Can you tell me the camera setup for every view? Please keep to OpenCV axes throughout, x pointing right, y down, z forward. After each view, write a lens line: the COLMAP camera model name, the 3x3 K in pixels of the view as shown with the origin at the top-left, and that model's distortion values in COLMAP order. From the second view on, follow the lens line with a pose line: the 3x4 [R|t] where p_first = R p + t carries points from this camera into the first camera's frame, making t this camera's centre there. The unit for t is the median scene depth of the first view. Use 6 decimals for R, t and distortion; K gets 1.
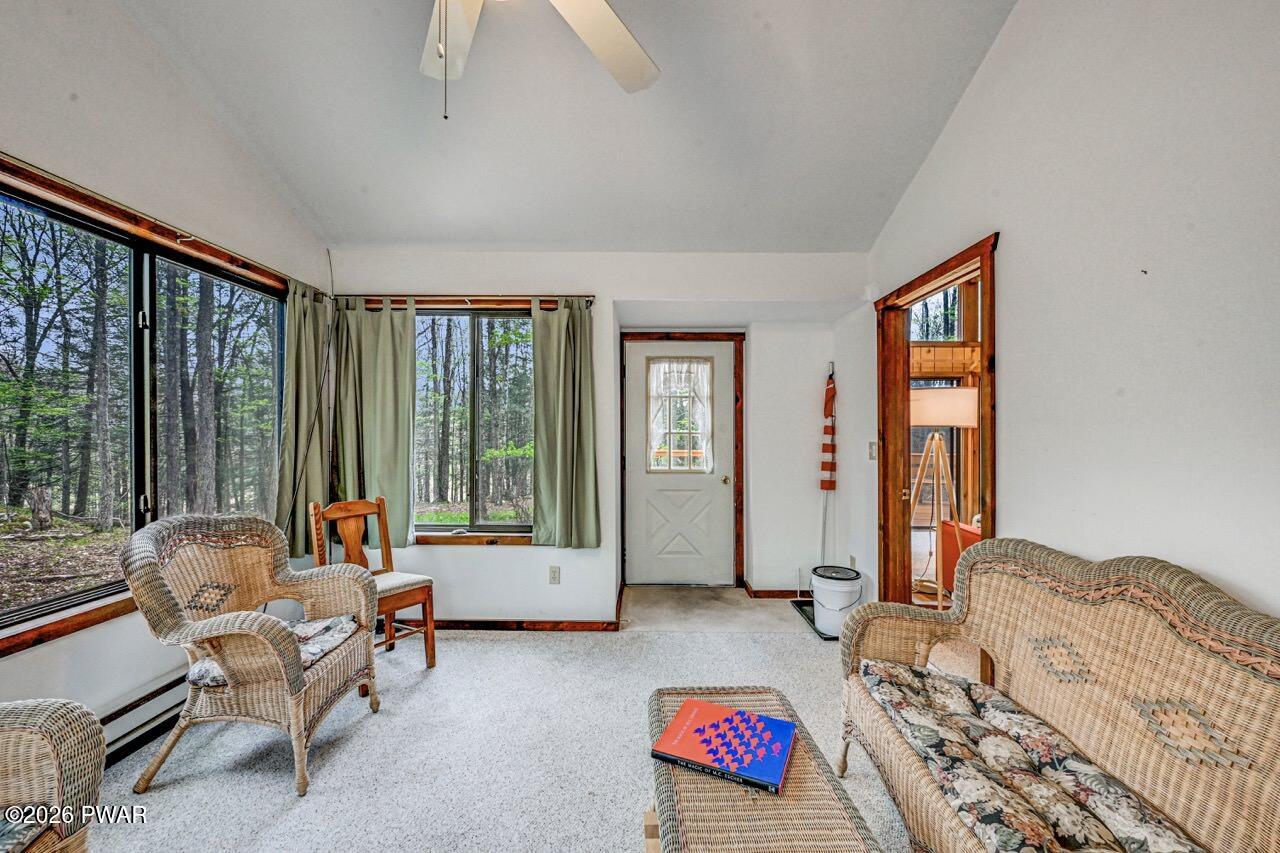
lens RADIAL K [[500.3, 0, 630.1], [0, 500.3, 433.3], [0, 0, 1]] dist [0.001809, -0.000035]
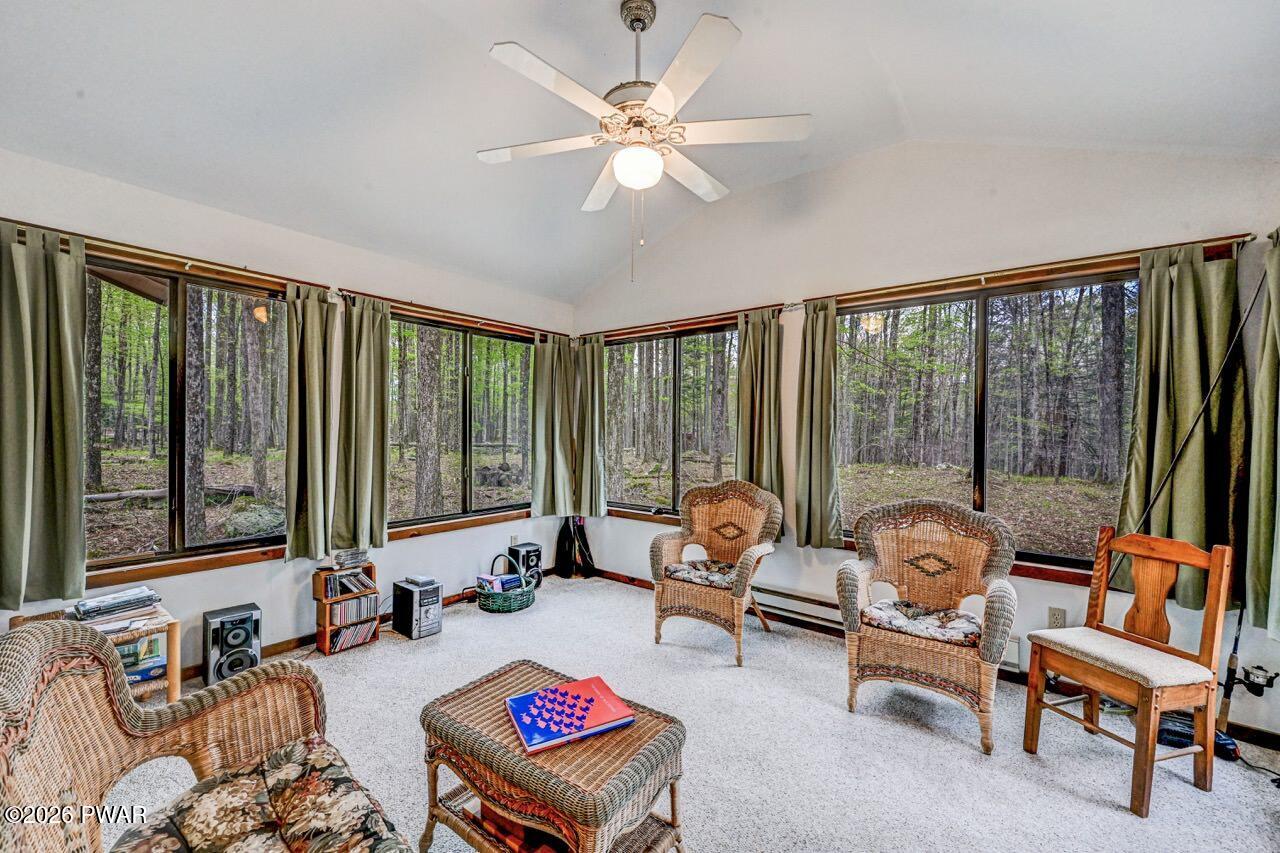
lens RADIAL K [[500.3, 0, 631.7], [0, 500.3, 427.2], [0, 0, 1]] dist [0.001809, -0.000035]
pose [[-0.599776, 0.000849, -0.800167, 0.985475], [-0.002574, 0.999992, 0.002990, -0.025779], [0.800164, 0.003854, -0.599769, 1.749572]]
